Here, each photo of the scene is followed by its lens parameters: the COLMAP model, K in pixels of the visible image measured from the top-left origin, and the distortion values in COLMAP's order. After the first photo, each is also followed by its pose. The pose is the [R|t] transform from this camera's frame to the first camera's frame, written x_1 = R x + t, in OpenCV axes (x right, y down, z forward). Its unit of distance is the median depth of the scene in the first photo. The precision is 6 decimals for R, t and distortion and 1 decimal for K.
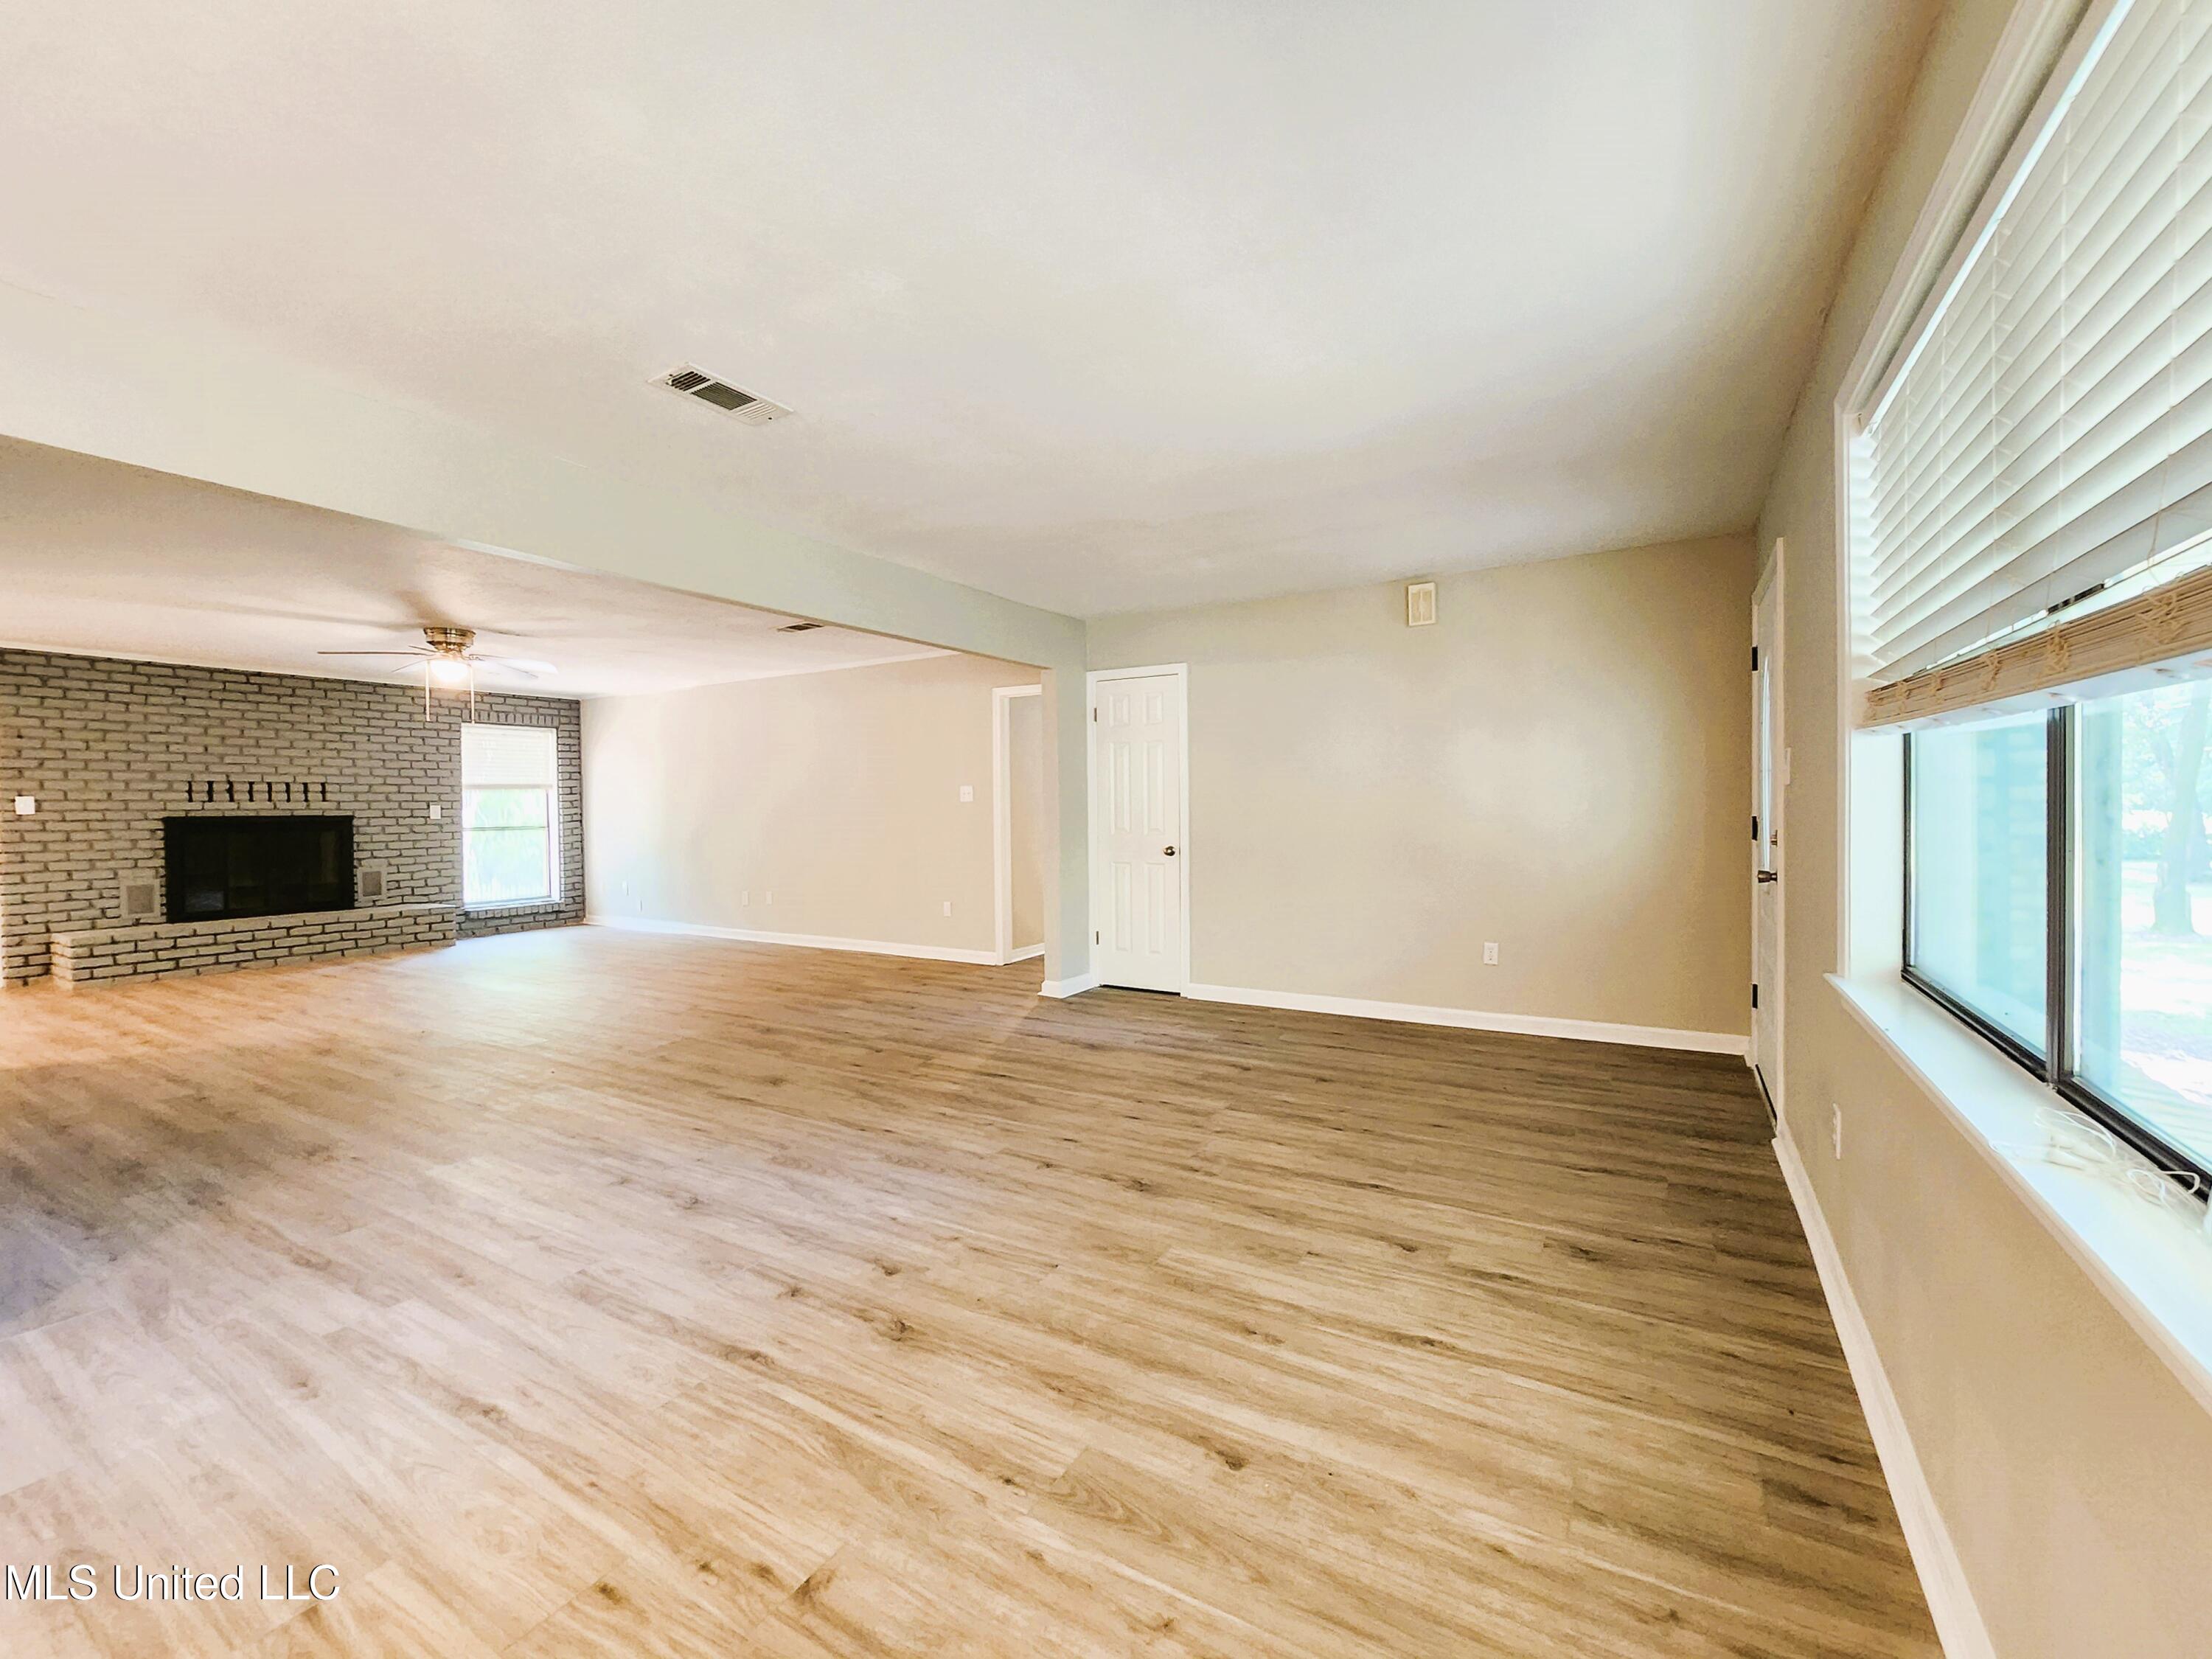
lens RADIAL K [[904.7, 0, 1116.9], [0, 904.7, 820.8], [0, 0, 1]] dist [-0.000371, -0.001180]
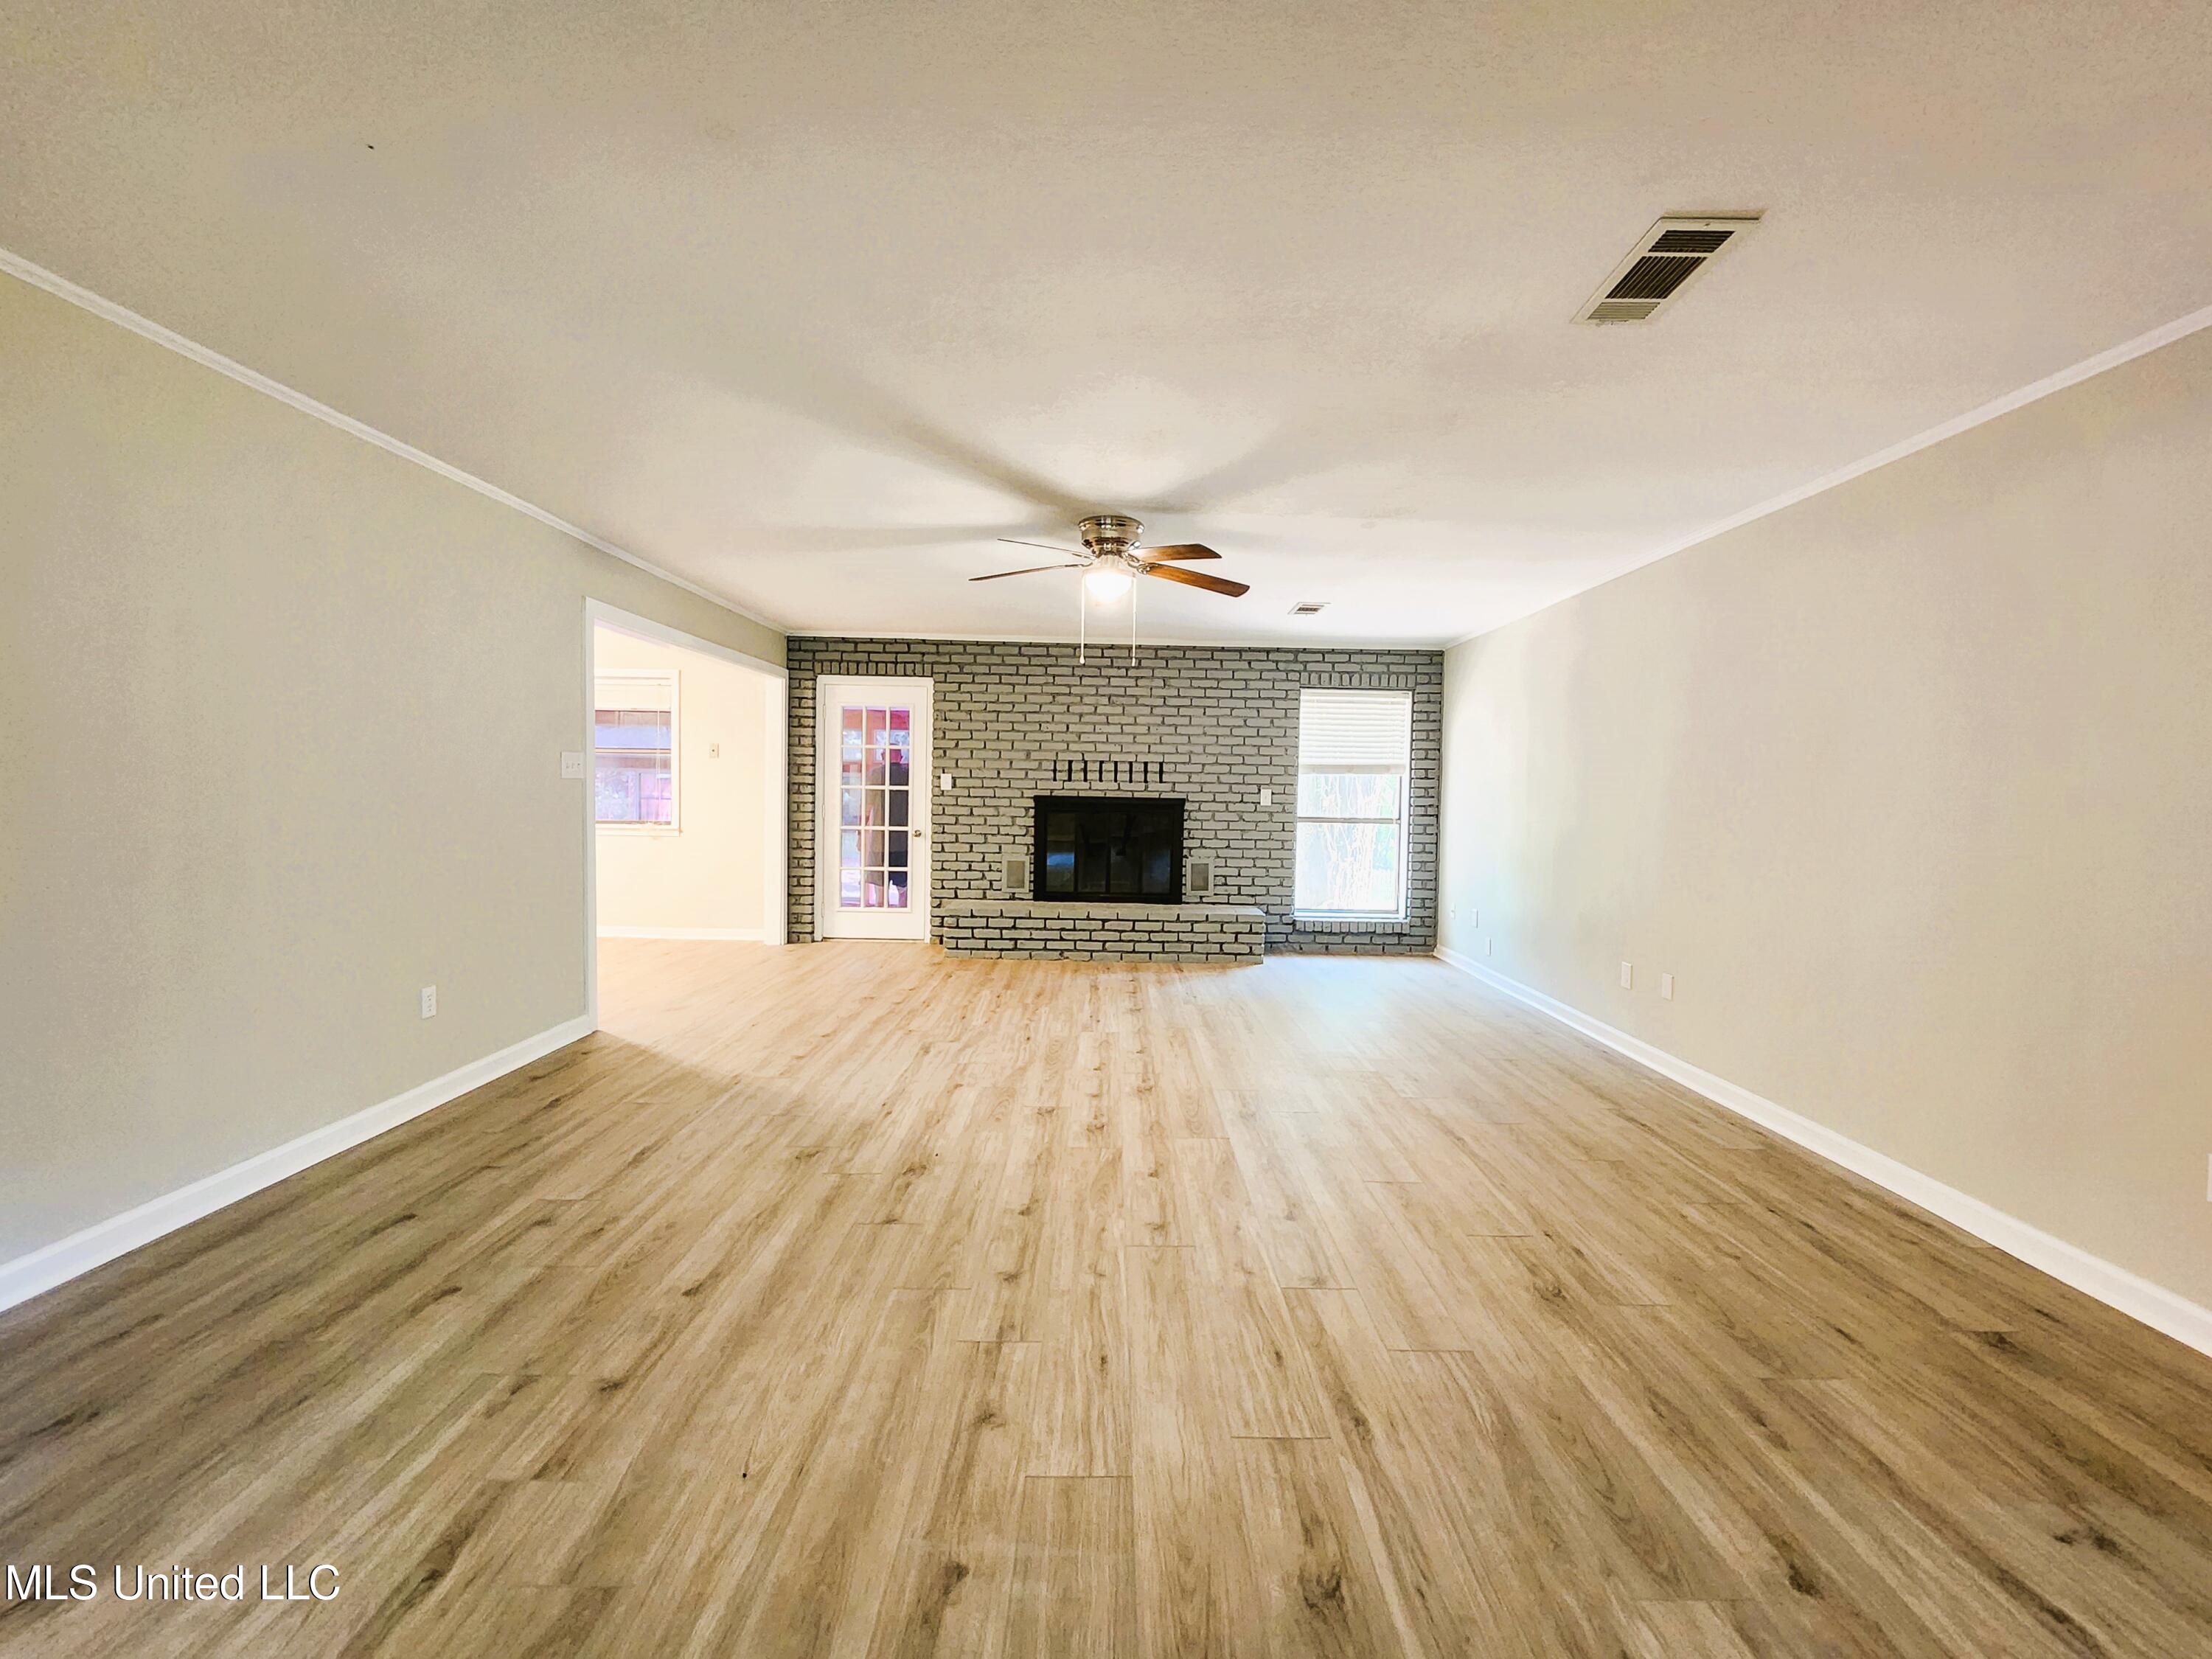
lens RADIAL K [[904.7, 0, 1116.9], [0, 904.7, 820.8], [0, 0, 1]] dist [-0.000371, -0.001180]
pose [[0.524401, 0.051409, -0.849918, -0.126710], [-0.038551, 0.998586, 0.036615, -0.014751], [0.850598, 0.013564, 0.525641, 0.487207]]
